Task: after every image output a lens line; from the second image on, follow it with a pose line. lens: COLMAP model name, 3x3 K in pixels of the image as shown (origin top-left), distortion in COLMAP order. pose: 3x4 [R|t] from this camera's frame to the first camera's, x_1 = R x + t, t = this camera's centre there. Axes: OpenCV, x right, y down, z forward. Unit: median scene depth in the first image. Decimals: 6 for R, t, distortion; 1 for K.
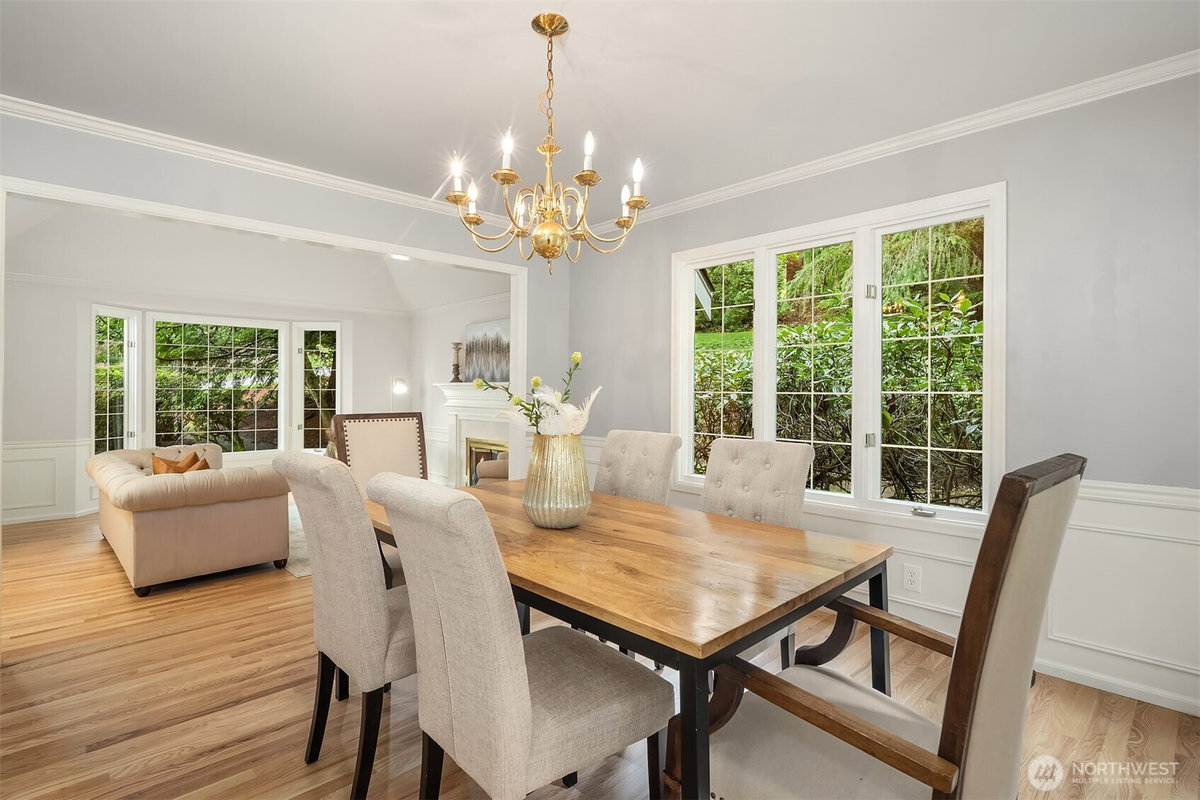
lens RADIAL K [[579.2, 0, 600.0], [0, 579.2, 400.0], [0, 0, 1]] dist [-0.001041, -0.000274]
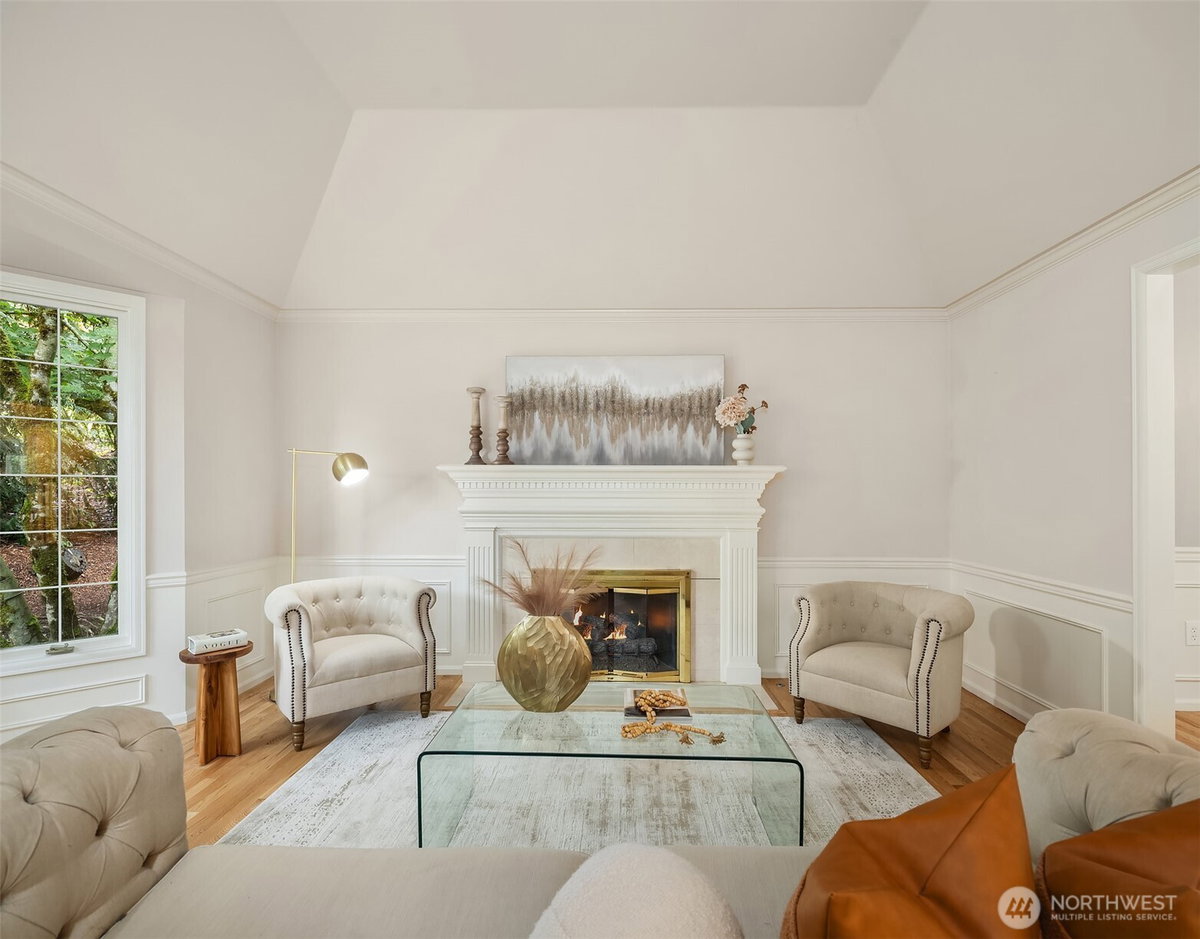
lens RADIAL K [[587.2, 0, 601.6], [0, 587.2, 491.1], [0, 0, 1]] dist [0.001285, -0.000086]
pose [[0.713408, -0.004119, 0.700737, -0.542044], [0.009338, 0.999950, -0.003629, -0.004335], [-0.700687, 0.009132, 0.713411, 0.557469]]
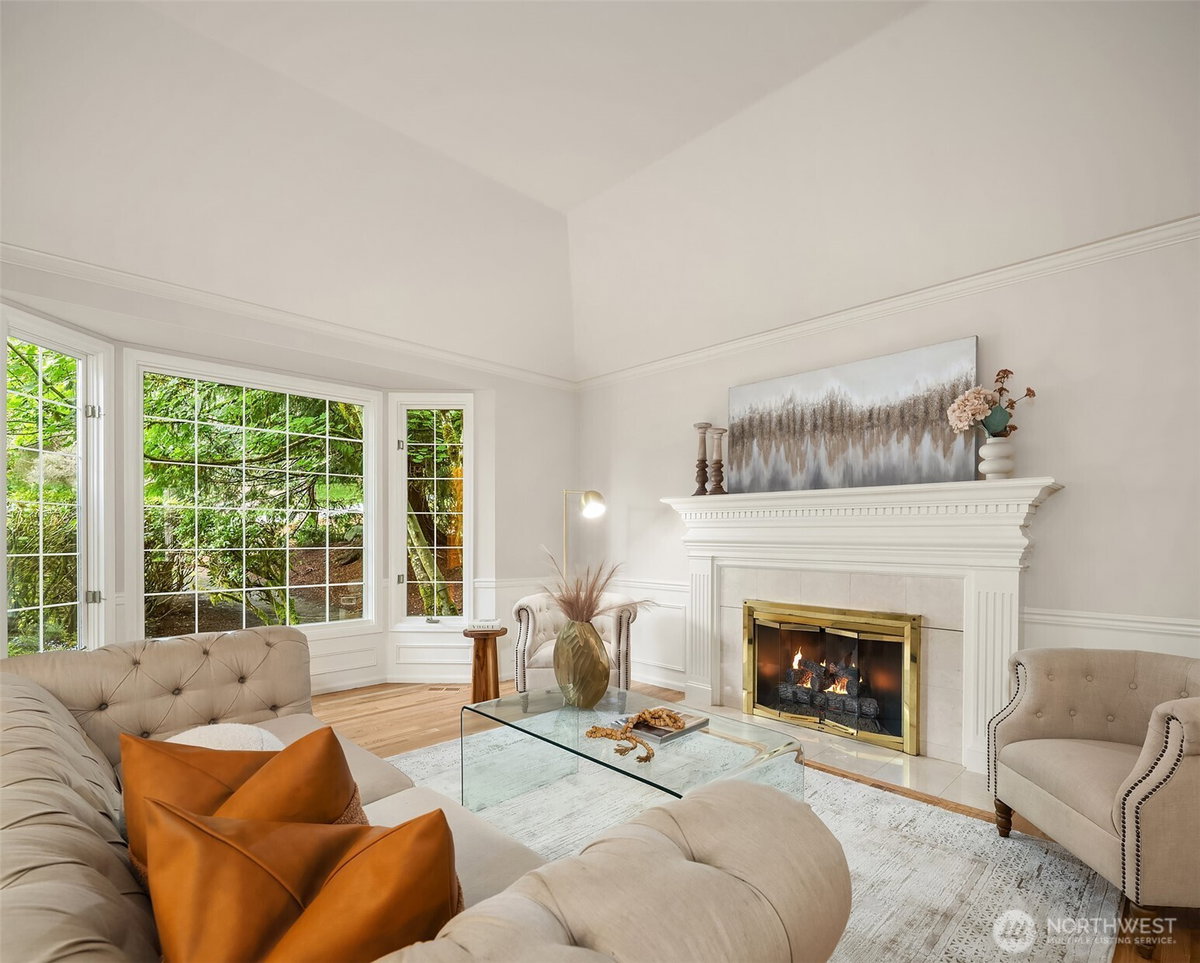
lens RADIAL K [[585.9, 0, 600.2], [0, 585.9, 541.1], [0, 0, 1]] dist [0.002355, 0.000024]
pose [[0.999994, -0.001100, 0.003225, -0.350470], [0.001108, 0.999996, -0.002501, 0.012270], [-0.003222, 0.002504, 0.999992, 0.459664]]
